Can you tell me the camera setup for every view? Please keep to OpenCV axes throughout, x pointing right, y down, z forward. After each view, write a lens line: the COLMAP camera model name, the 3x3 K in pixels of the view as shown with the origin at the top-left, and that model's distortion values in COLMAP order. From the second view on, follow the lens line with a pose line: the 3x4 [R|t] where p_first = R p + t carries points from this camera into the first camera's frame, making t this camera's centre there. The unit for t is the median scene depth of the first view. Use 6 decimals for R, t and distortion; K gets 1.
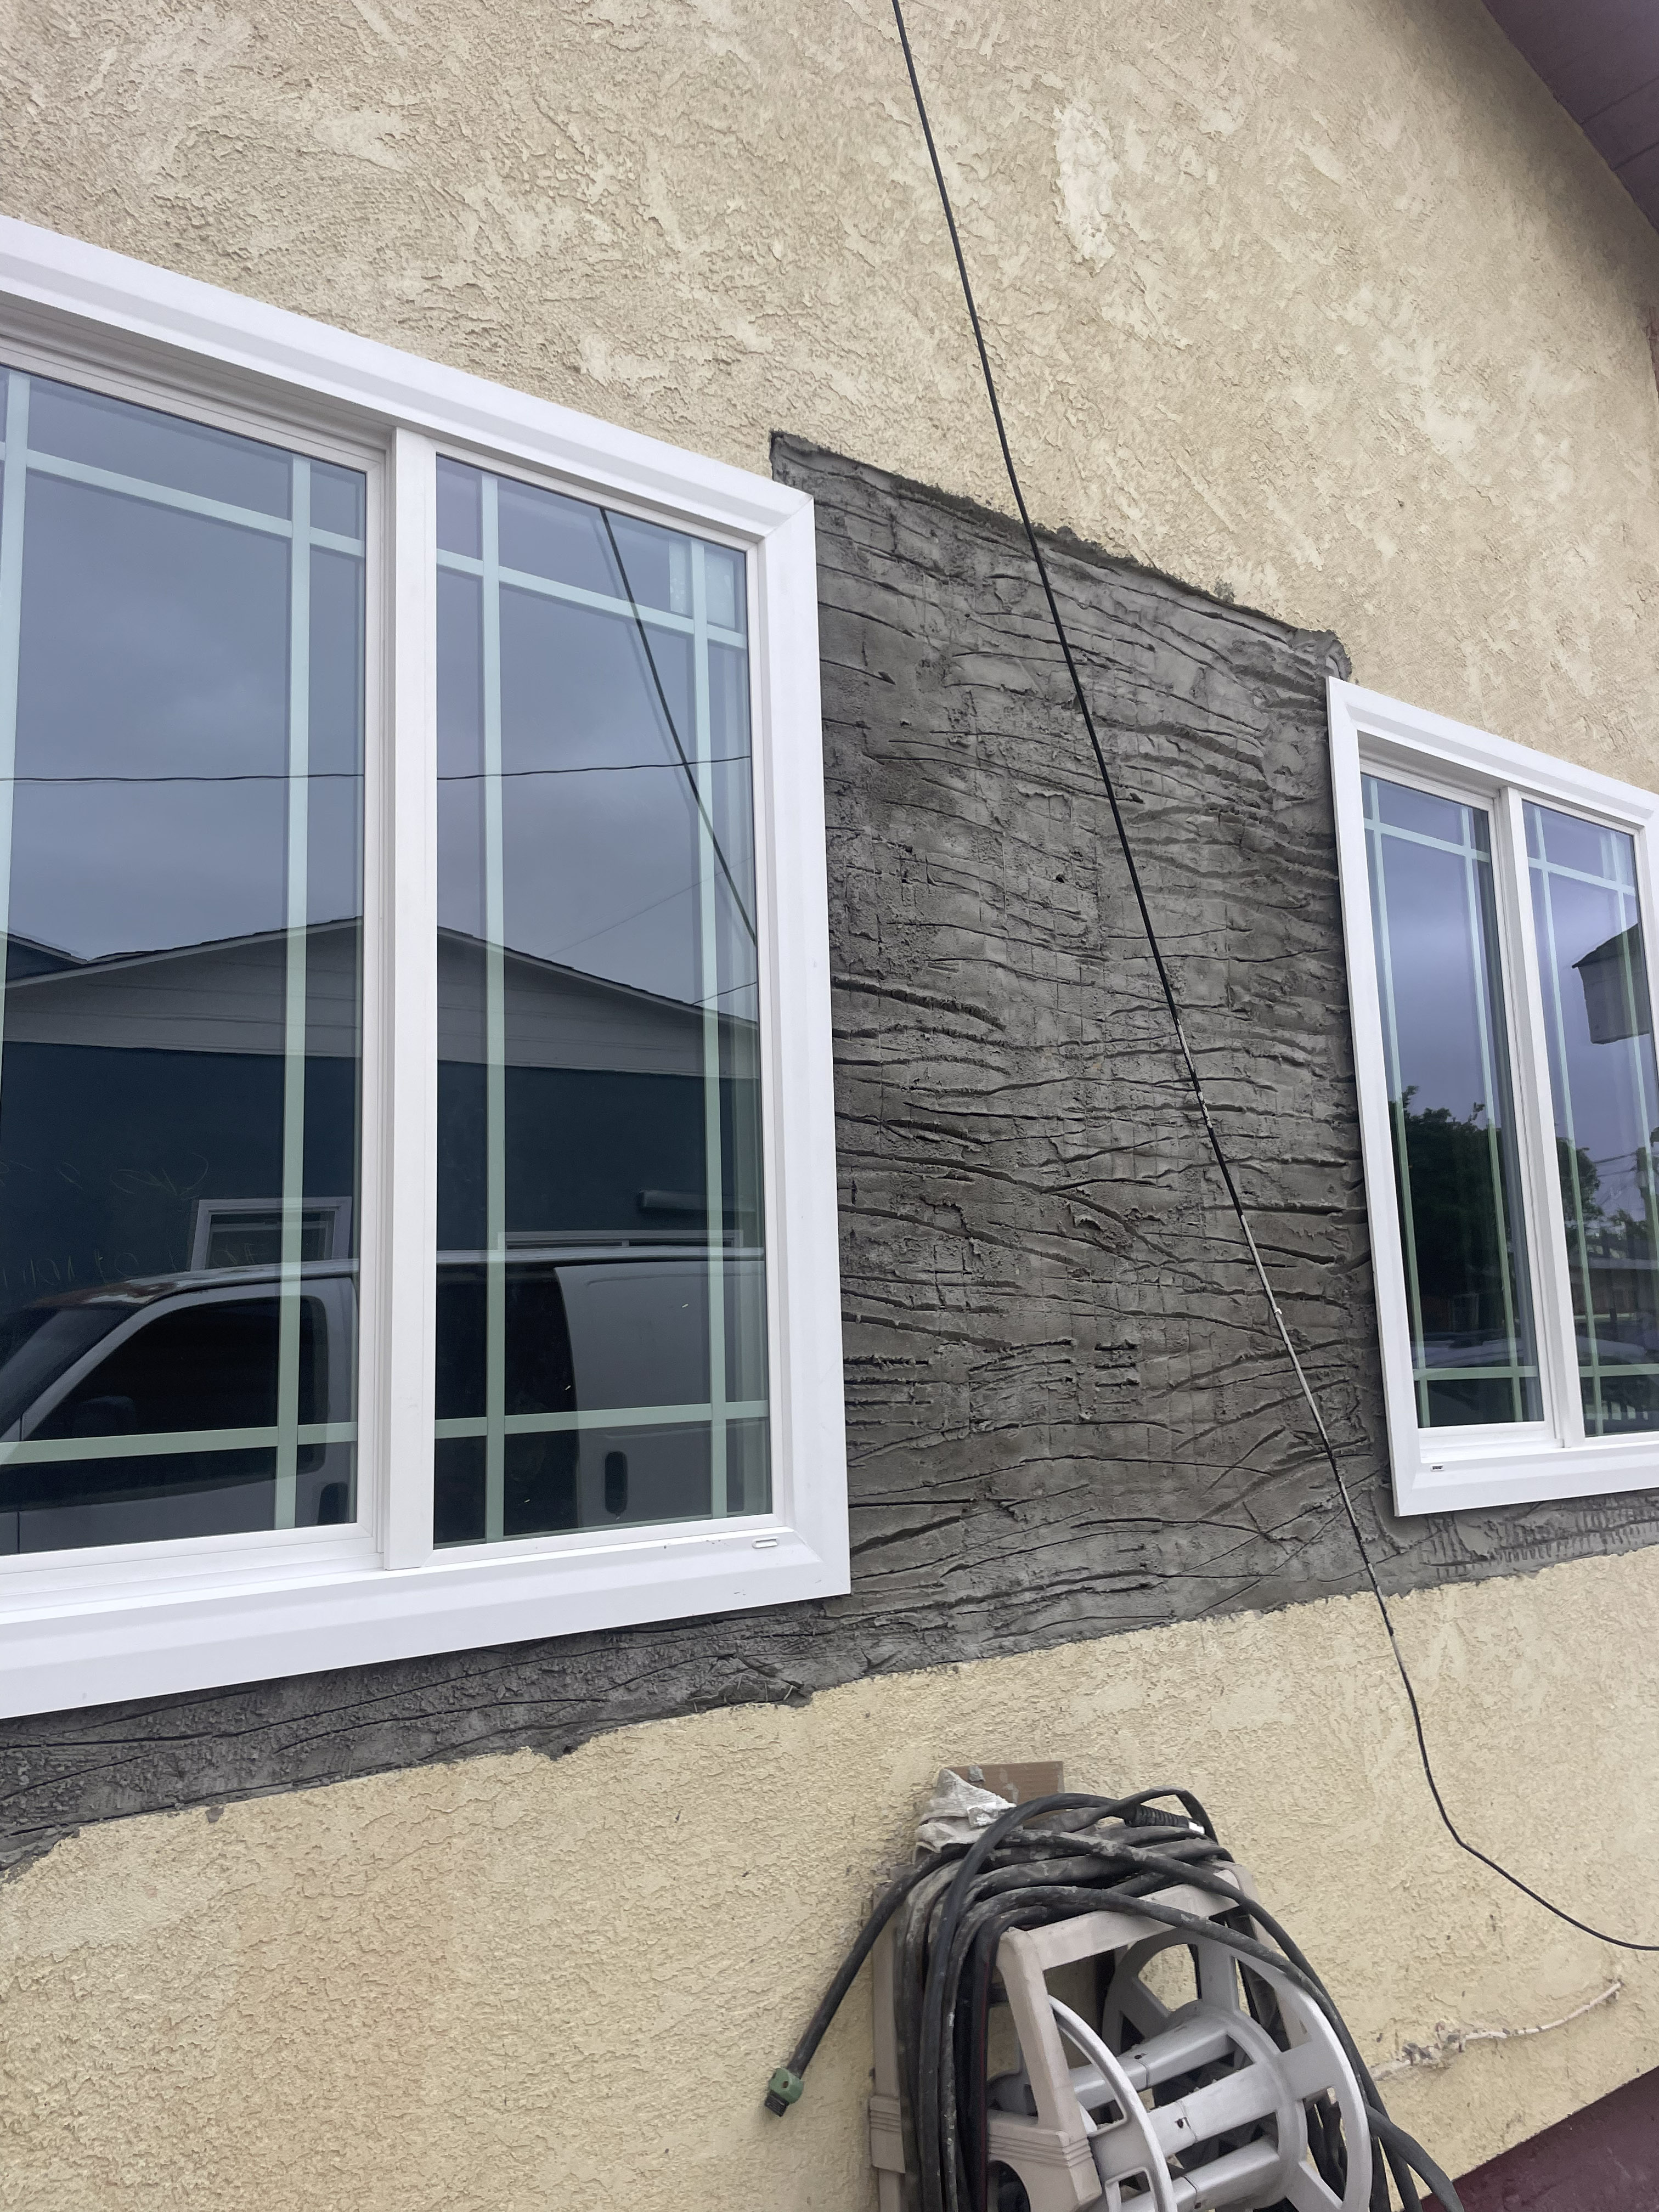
lens RADIAL K [[1629.0, 0, 829.5], [0, 1629.0, 1083.2], [0, 0, 1]] dist [0.073683, -0.100088]
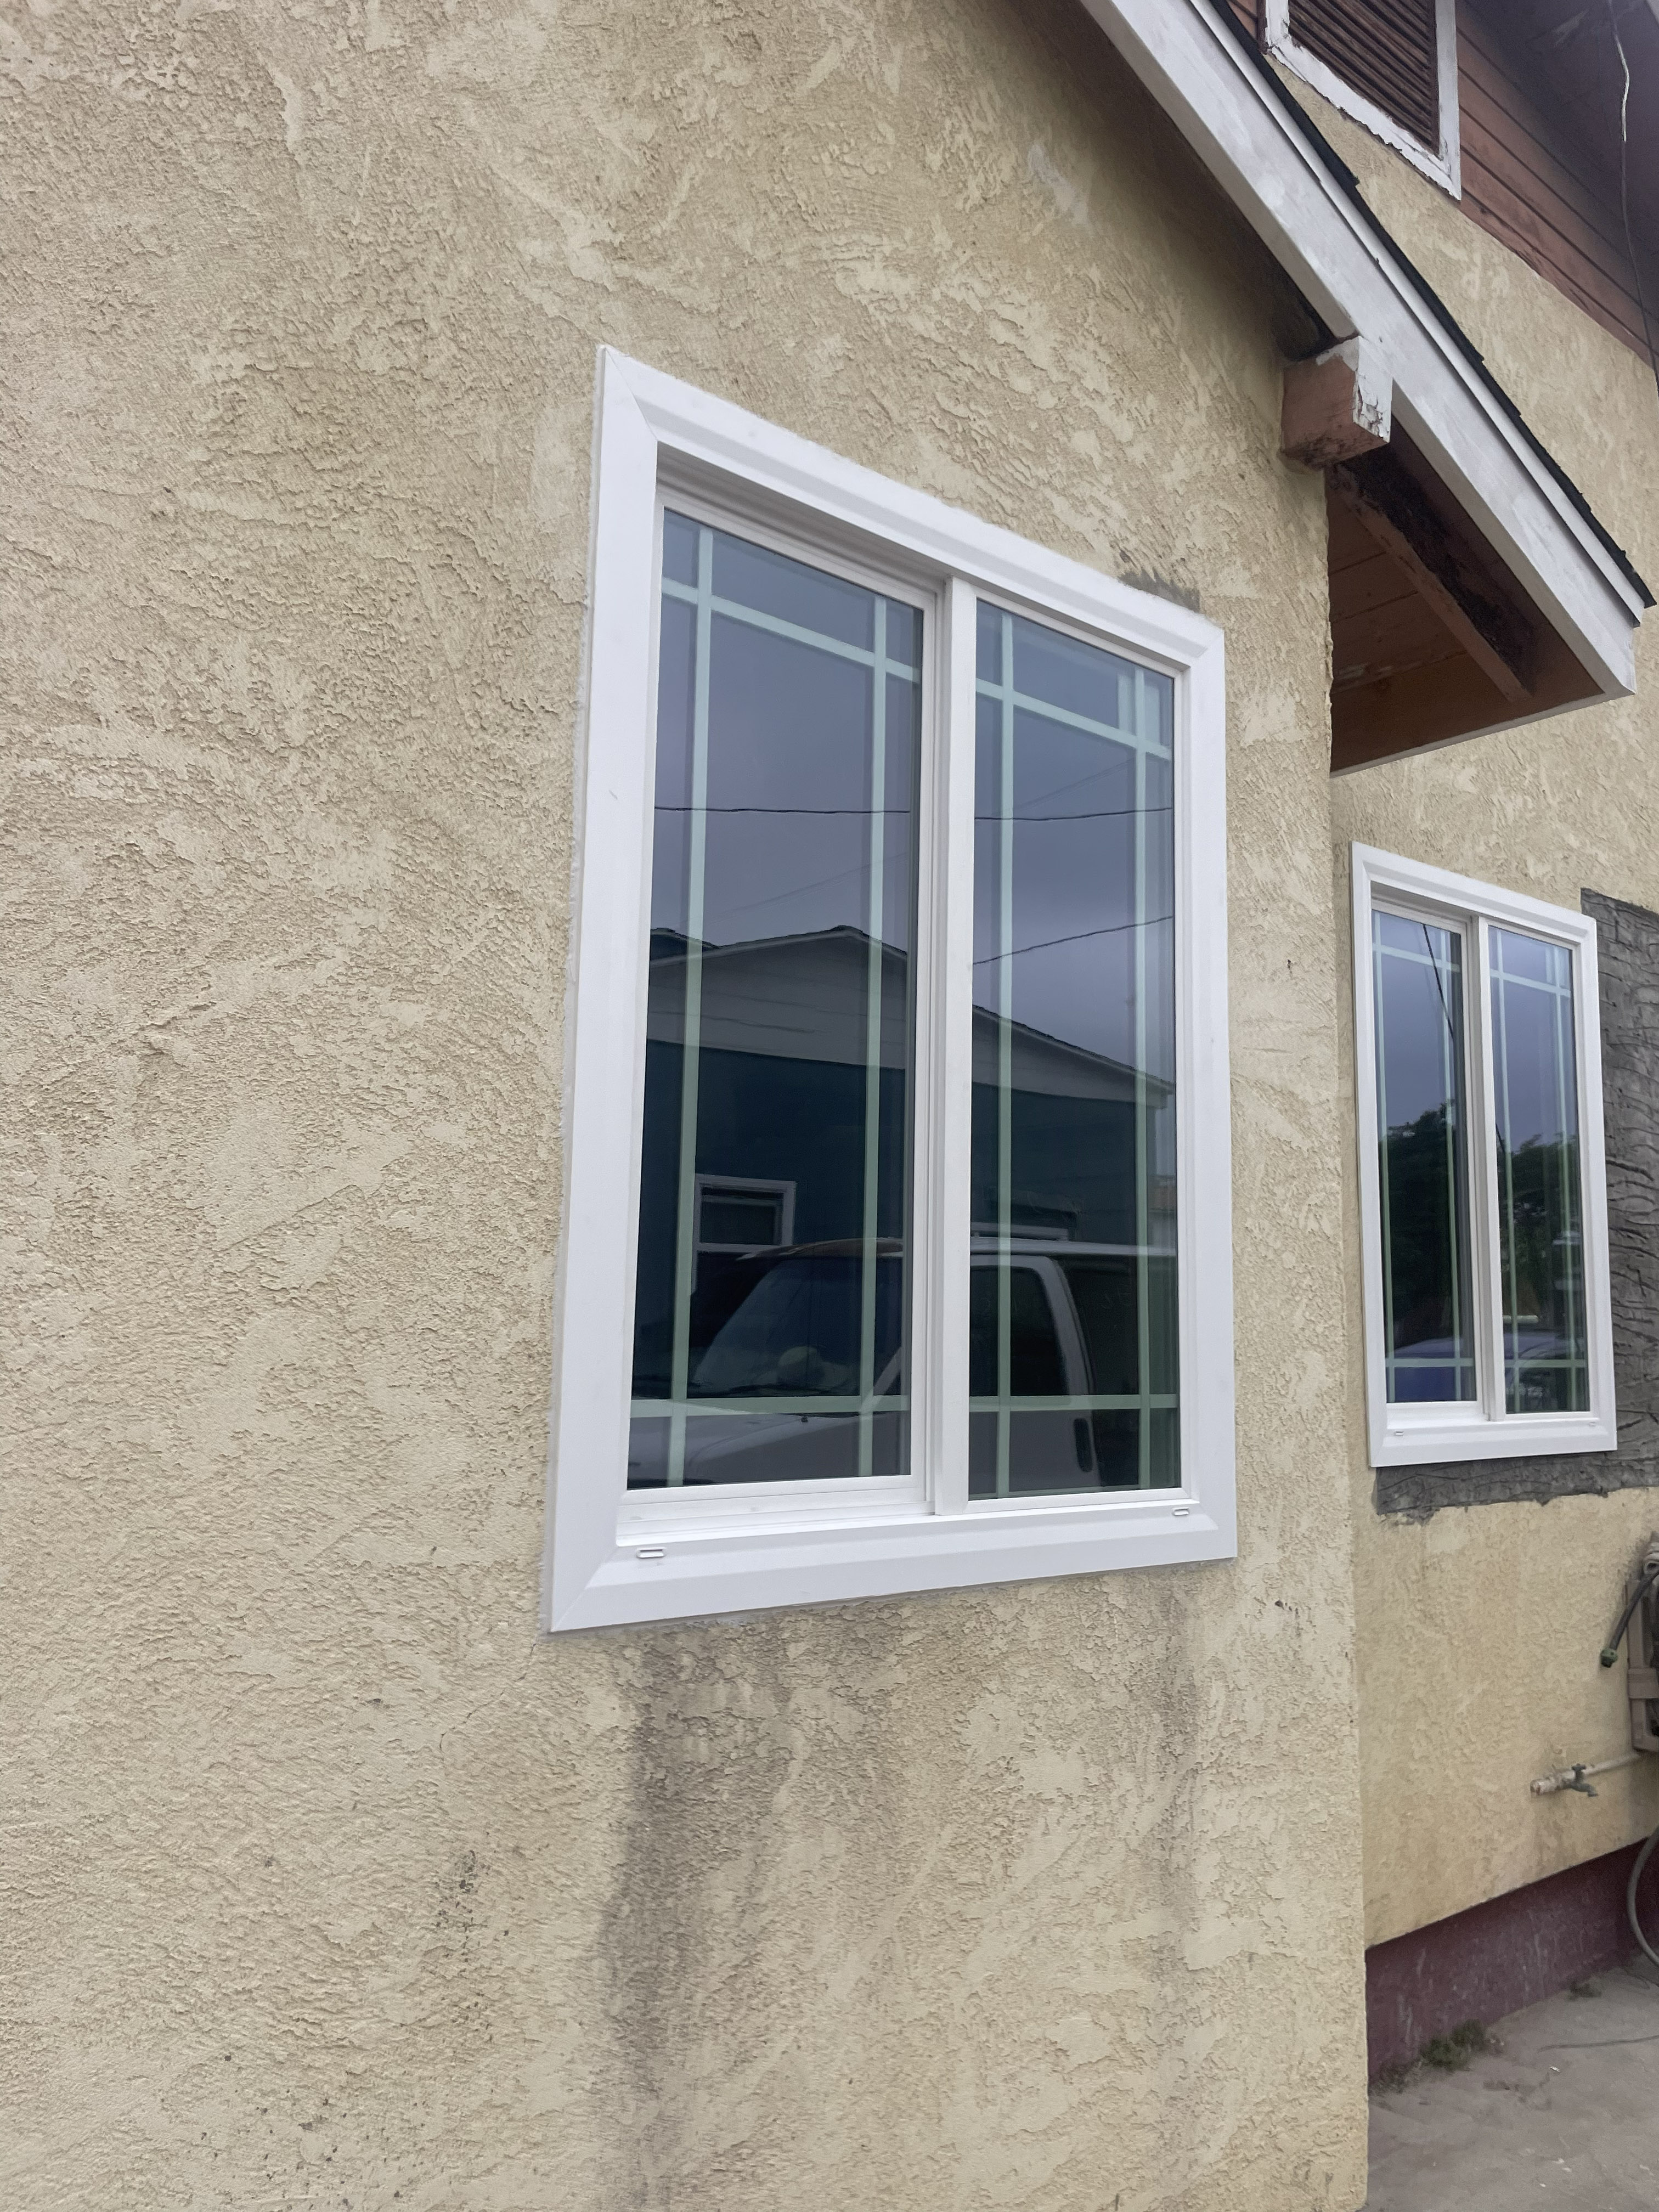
lens RADIAL K [[1629.0, 0, 885.1], [0, 1629.0, 1078.1], [0, 0, 1]] dist [0.073683, -0.100088]
pose [[0.996760, 0.061513, 0.051817, -0.943920], [-0.062599, 0.997846, 0.019593, -0.139242], [-0.050500, -0.022773, 0.998464, -0.962845]]
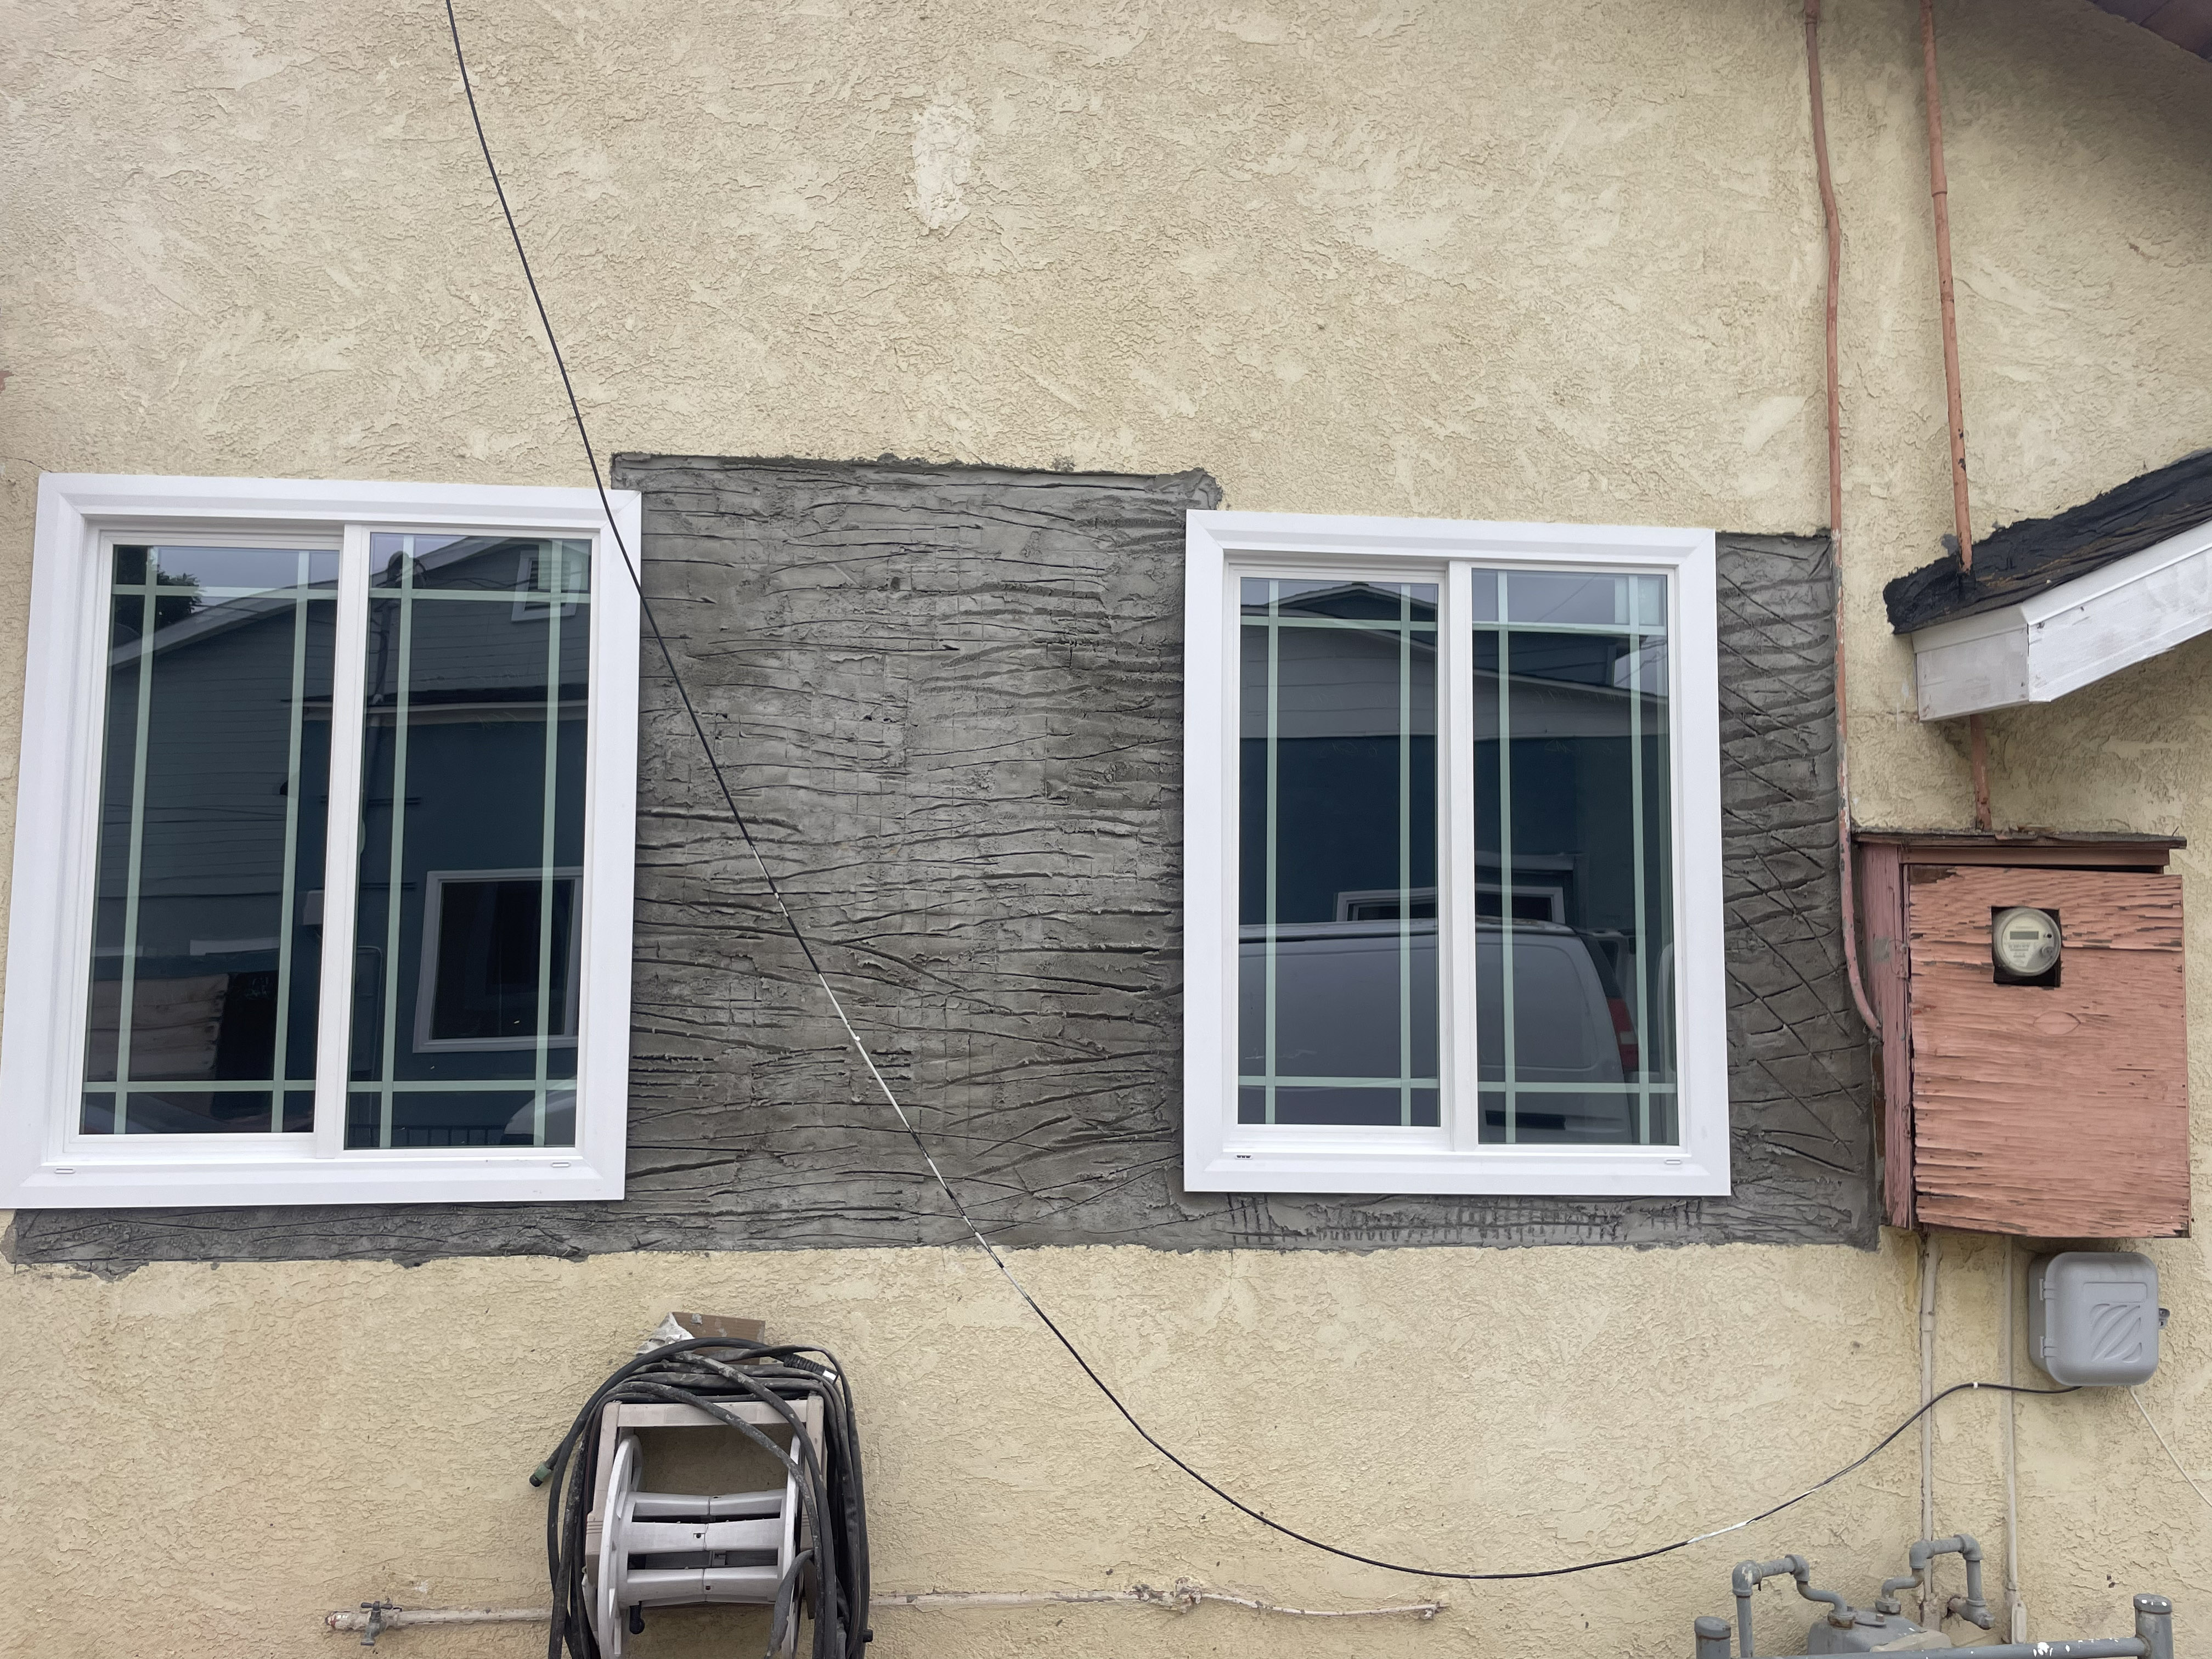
lens RADIAL K [[1629.0, 0, 1089.5], [0, 1629.0, 828.0], [0, 0, 1]] dist [0.073683, -0.100088]
pose [[0.862689, -0.014681, -0.505521, 1.065750], [0.051827, 0.996882, 0.059493, -0.110609], [0.503072, -0.077524, 0.860761, -0.119390]]
